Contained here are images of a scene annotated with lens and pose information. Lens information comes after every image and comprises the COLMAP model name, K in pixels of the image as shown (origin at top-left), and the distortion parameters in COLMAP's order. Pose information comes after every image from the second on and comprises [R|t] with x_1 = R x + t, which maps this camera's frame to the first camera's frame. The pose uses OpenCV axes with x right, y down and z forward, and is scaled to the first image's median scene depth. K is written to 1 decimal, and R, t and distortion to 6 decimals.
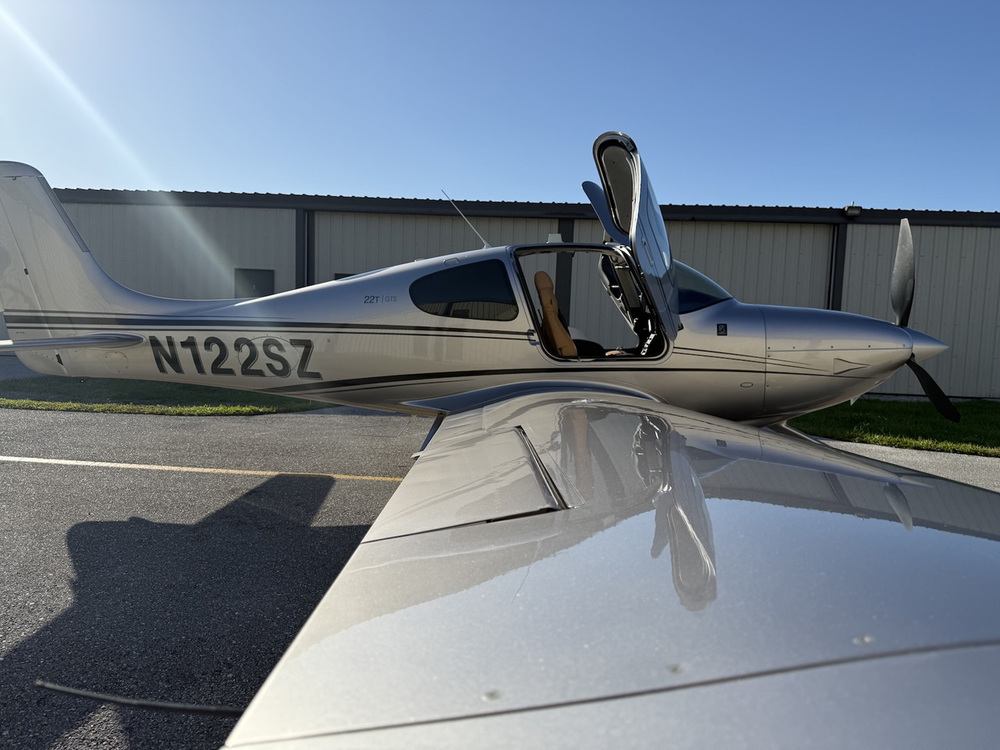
lens RADIAL K [[765.6, 0, 498.2], [0, 765.6, 372.9], [0, 0, 1]] dist [0.052942, 0.002859]
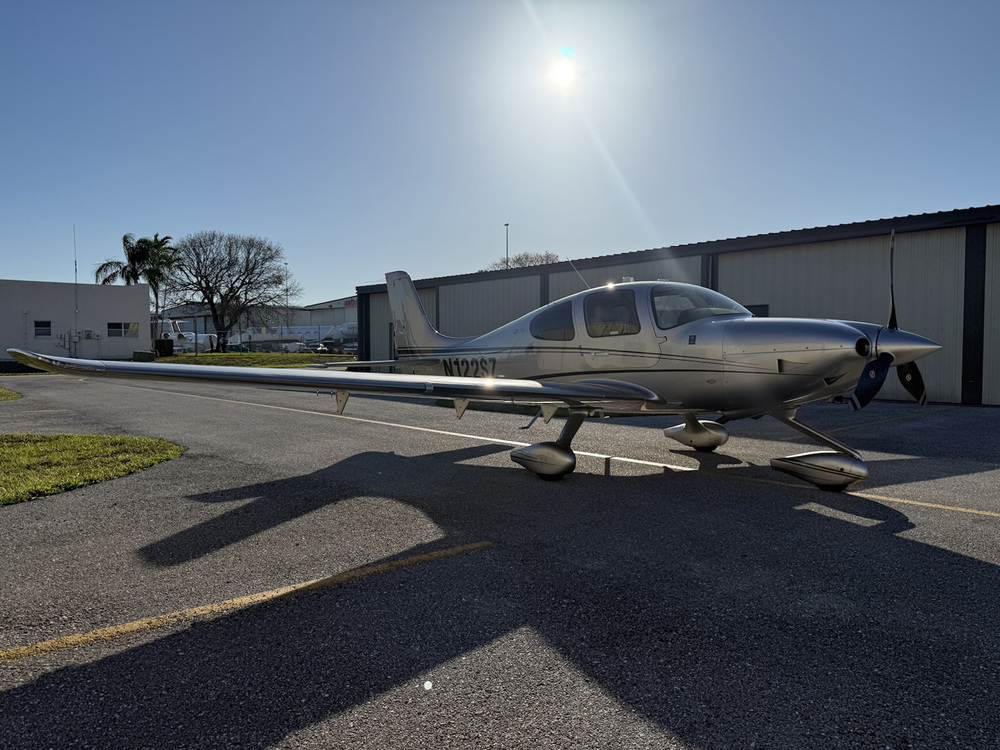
lens RADIAL K [[694.3, 0, 498.9], [0, 694.3, 374.2], [0, 0, 1]] dist [0.000647, 0.000404]
pose [[0.724903, -0.014925, -0.688689, 0.733837], [-0.005542, 0.999607, -0.027497, 0.030449], [0.688829, 0.023749, 0.724535, -0.059476]]
